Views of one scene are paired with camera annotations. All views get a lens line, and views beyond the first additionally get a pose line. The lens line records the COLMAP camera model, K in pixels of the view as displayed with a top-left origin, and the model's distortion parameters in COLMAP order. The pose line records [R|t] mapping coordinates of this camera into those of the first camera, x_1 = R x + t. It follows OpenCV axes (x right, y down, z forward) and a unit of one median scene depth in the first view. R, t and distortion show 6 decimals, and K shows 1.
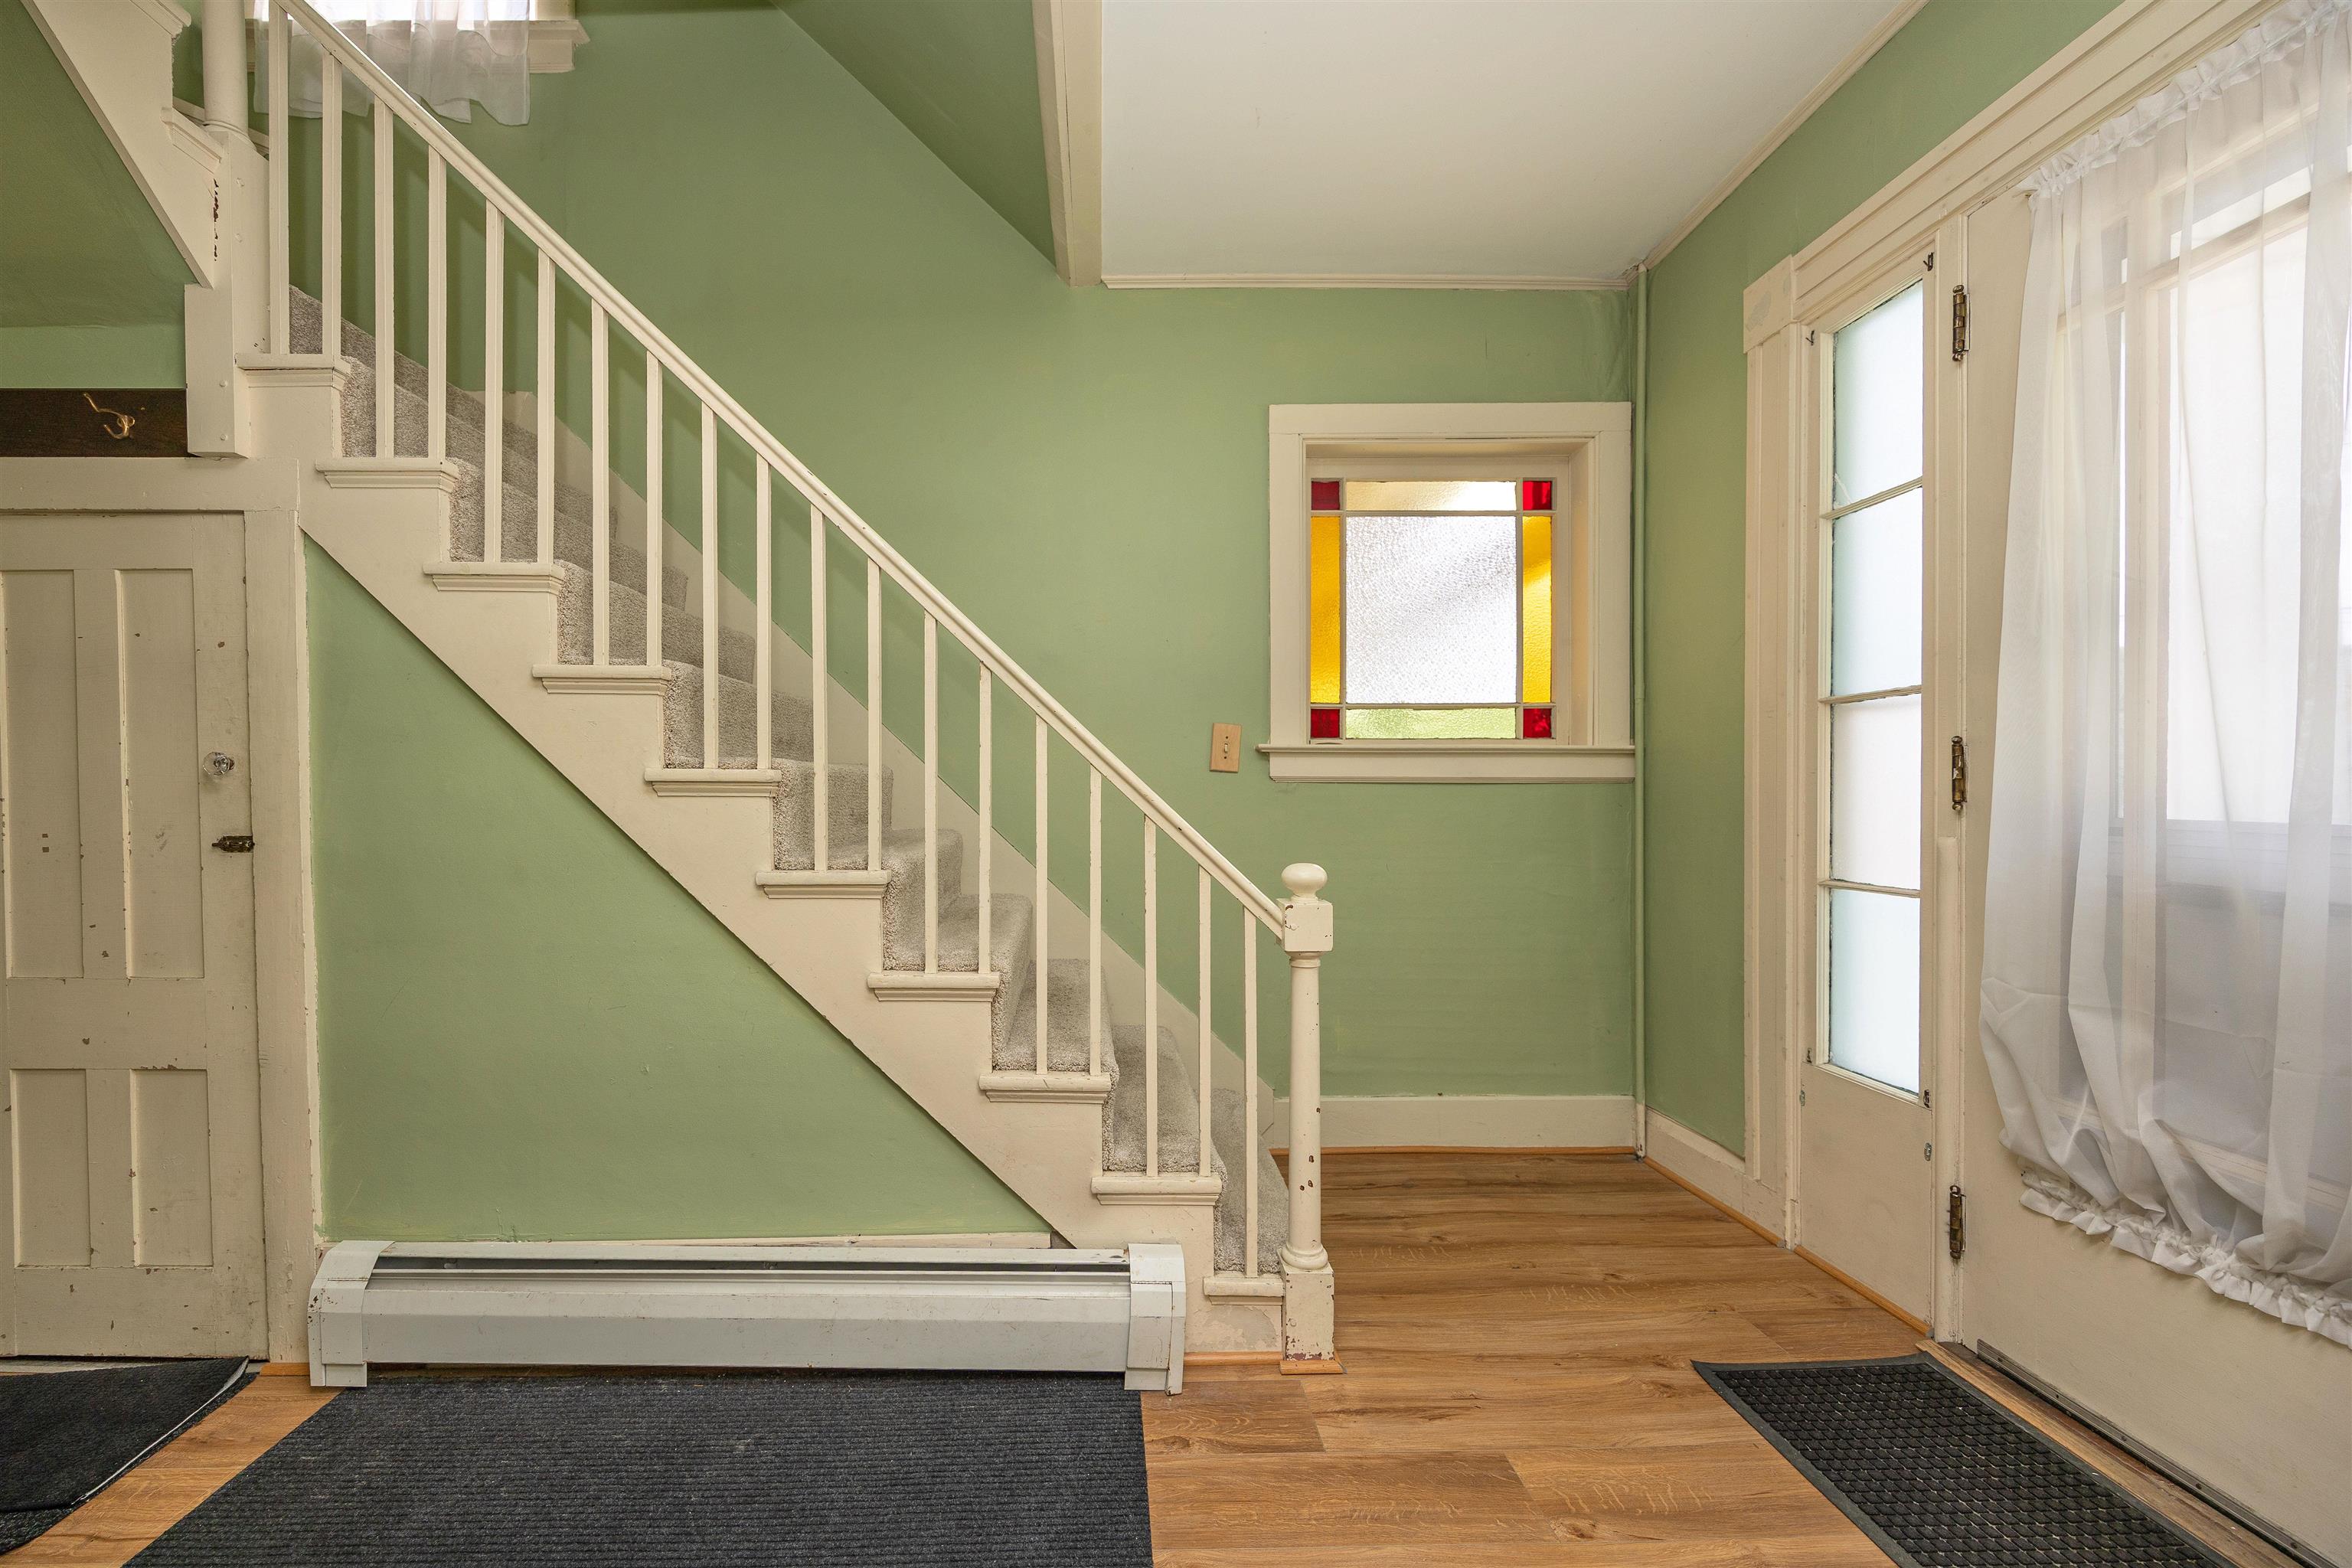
lens RADIAL K [[920.8, 0, 1124.1], [0, 920.8, 783.2], [0, 0, 1]] dist [-0.005289, 0.001108]
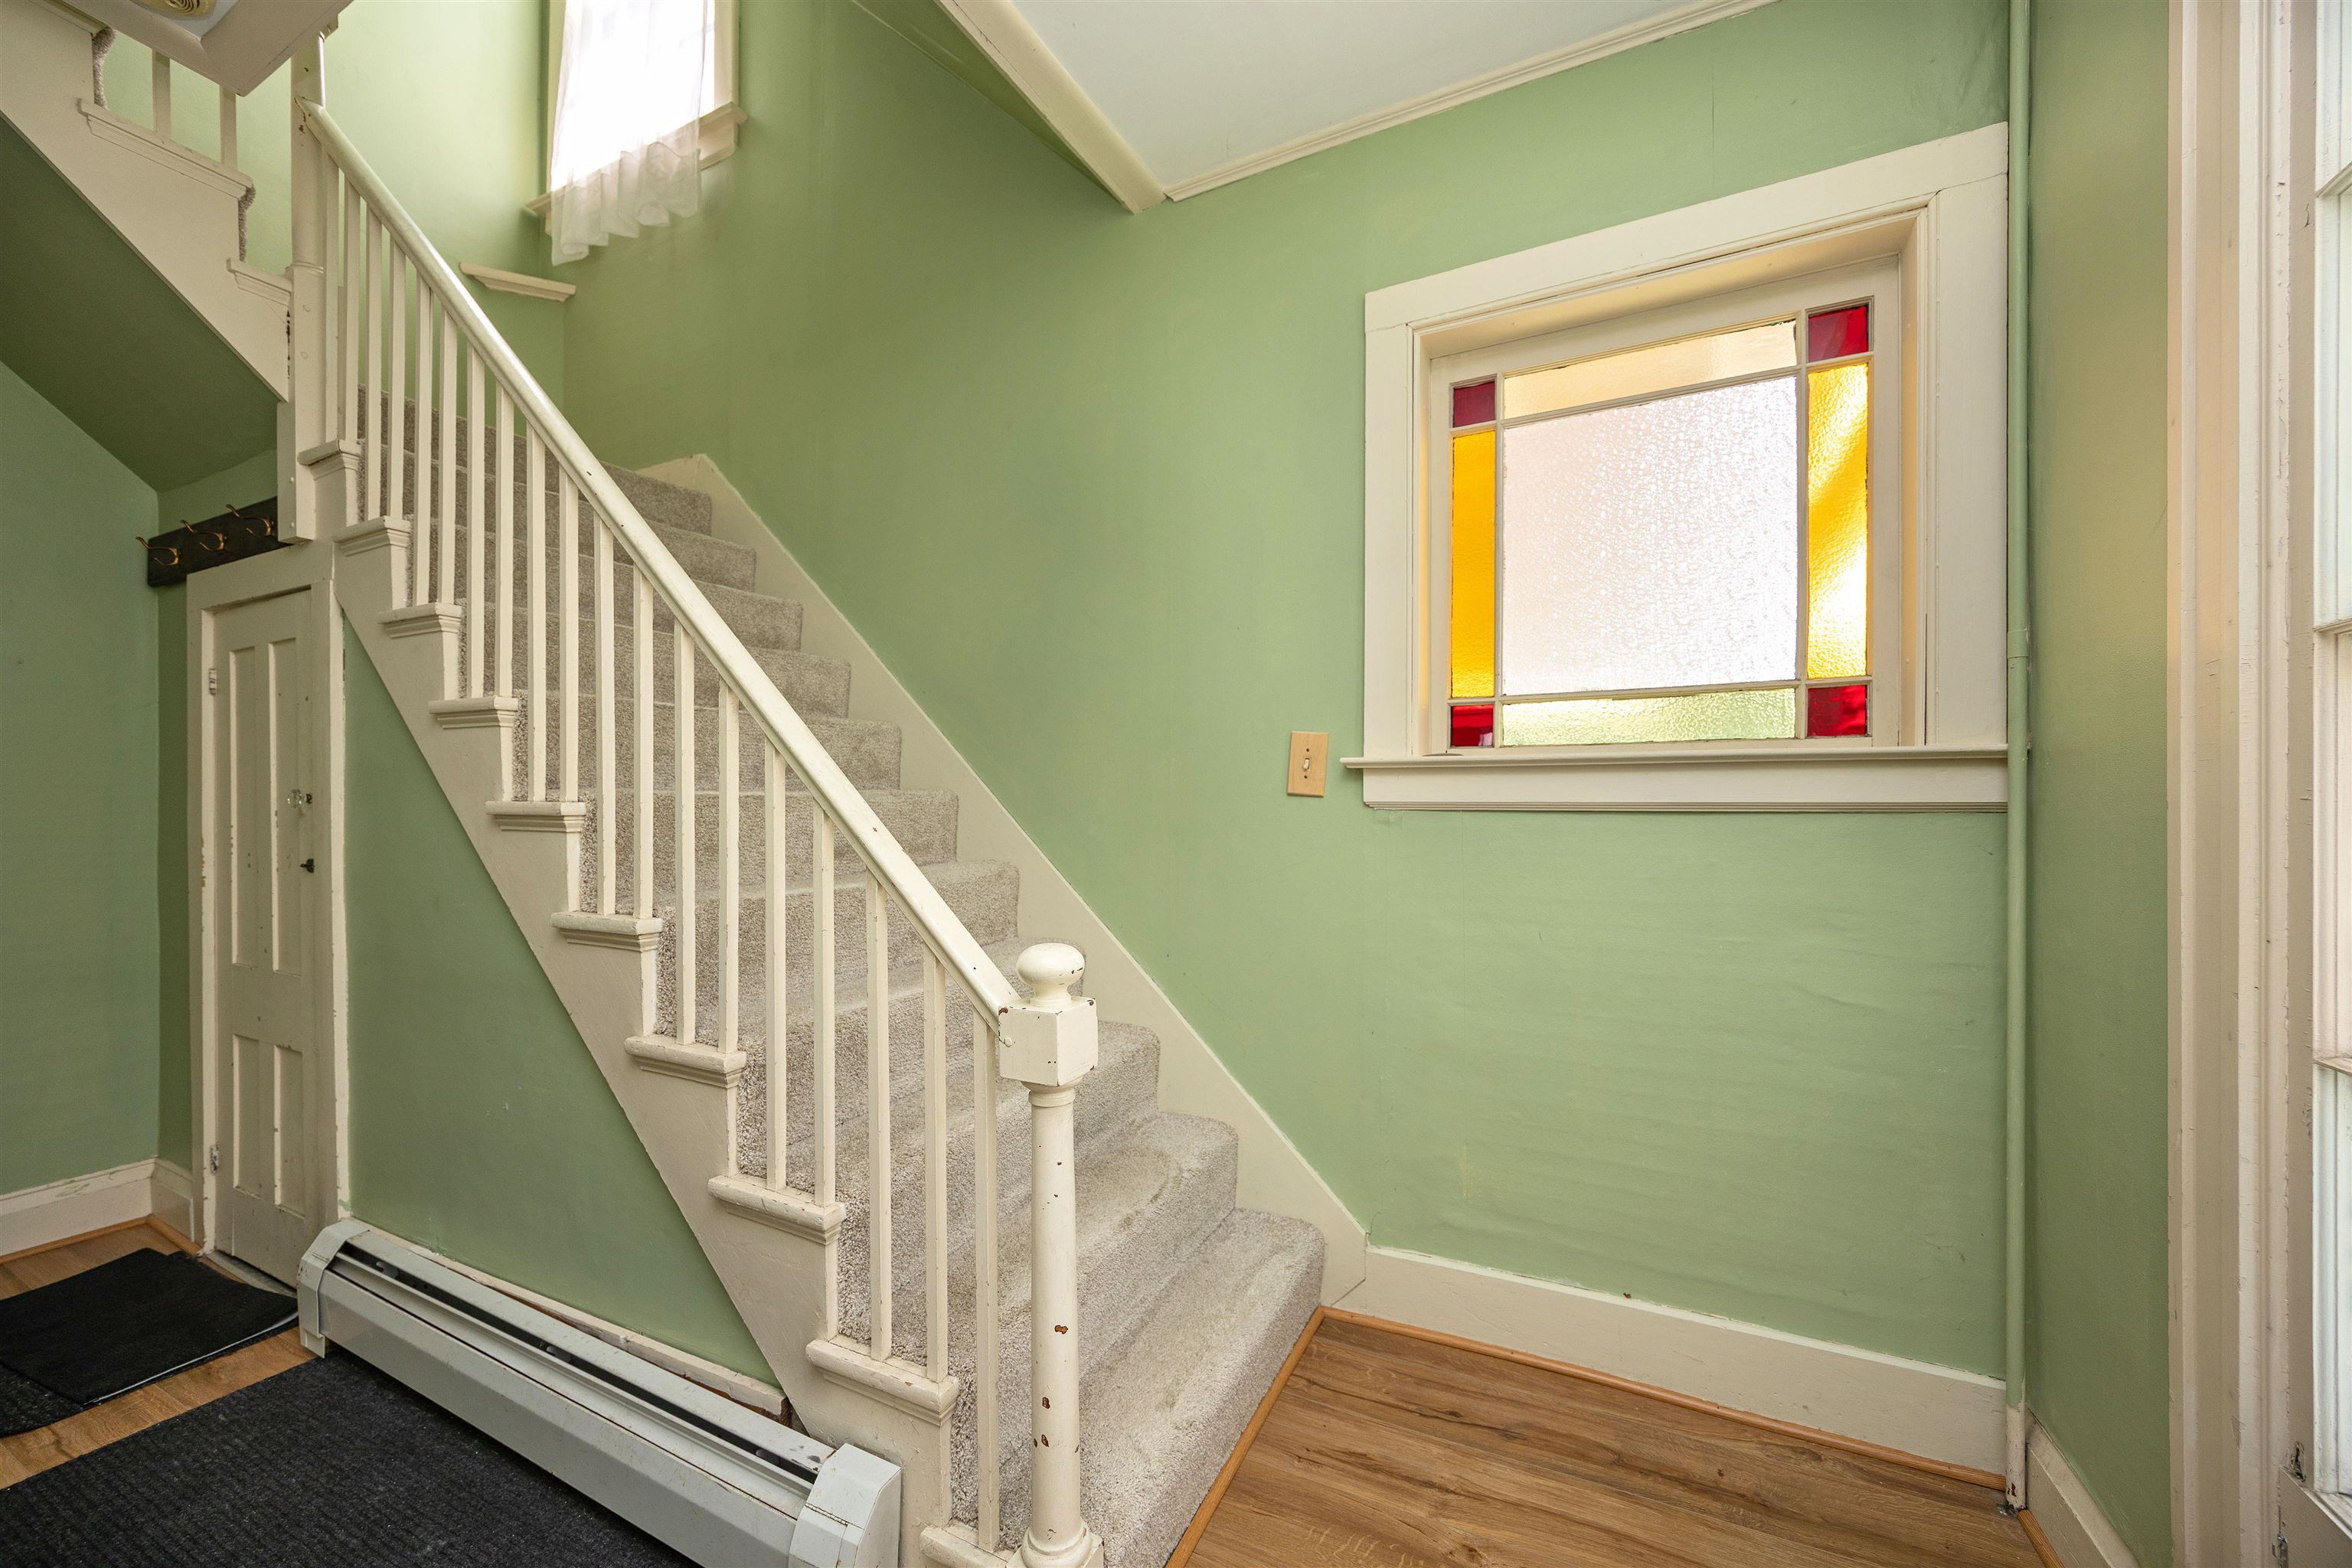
lens RADIAL K [[920.8, 0, 1174.9], [0, 920.8, 797.8], [0, 0, 1]] dist [-0.005289, 0.001108]
pose [[0.890178, -0.005133, -0.455584, 0.356347], [0.003346, 0.999983, -0.004729, -0.007598], [0.455601, 0.002685, 0.890180, 0.284172]]
